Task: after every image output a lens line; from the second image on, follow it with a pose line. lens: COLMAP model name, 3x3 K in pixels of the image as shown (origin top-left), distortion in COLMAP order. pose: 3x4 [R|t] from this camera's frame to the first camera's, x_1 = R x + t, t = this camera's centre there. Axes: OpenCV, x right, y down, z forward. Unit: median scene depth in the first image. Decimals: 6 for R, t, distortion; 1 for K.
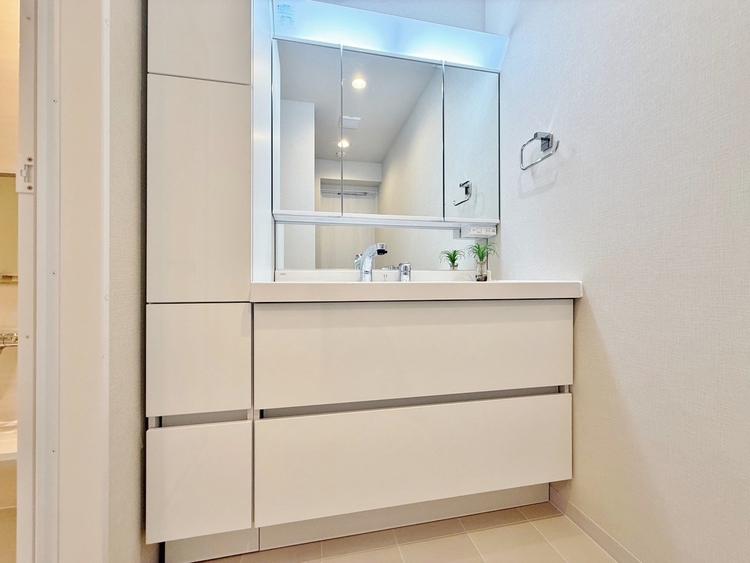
lens RADIAL K [[298.0, 0, 372.2], [0, 298.0, 280.8], [0, 0, 1]] dist [-0.000901, 0.000721]
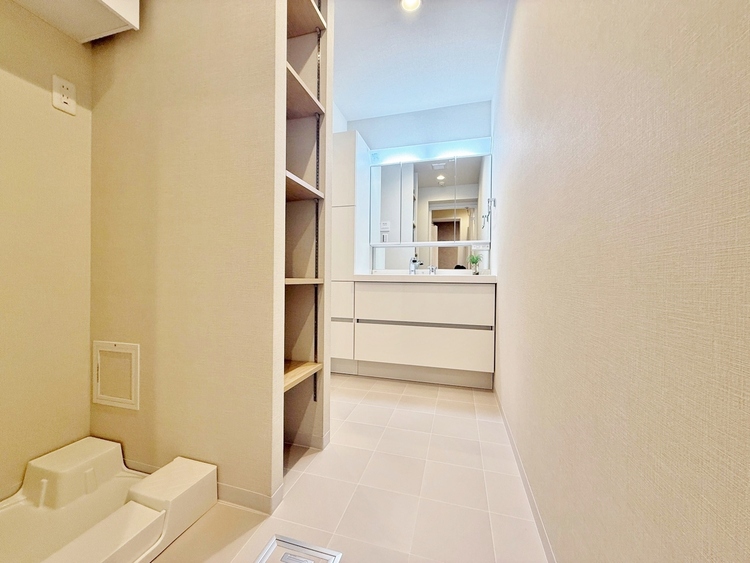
lens RADIAL K [[298.0, 0, 374.8], [0, 298.0, 280.1], [0, 0, 1]] dist [-0.000901, 0.000721]
pose [[0.888617, 0.012898, -0.458468, 0.850507], [-0.009981, 0.999912, 0.008785, 0.025499], [0.458541, -0.003230, 0.888667, -1.146086]]
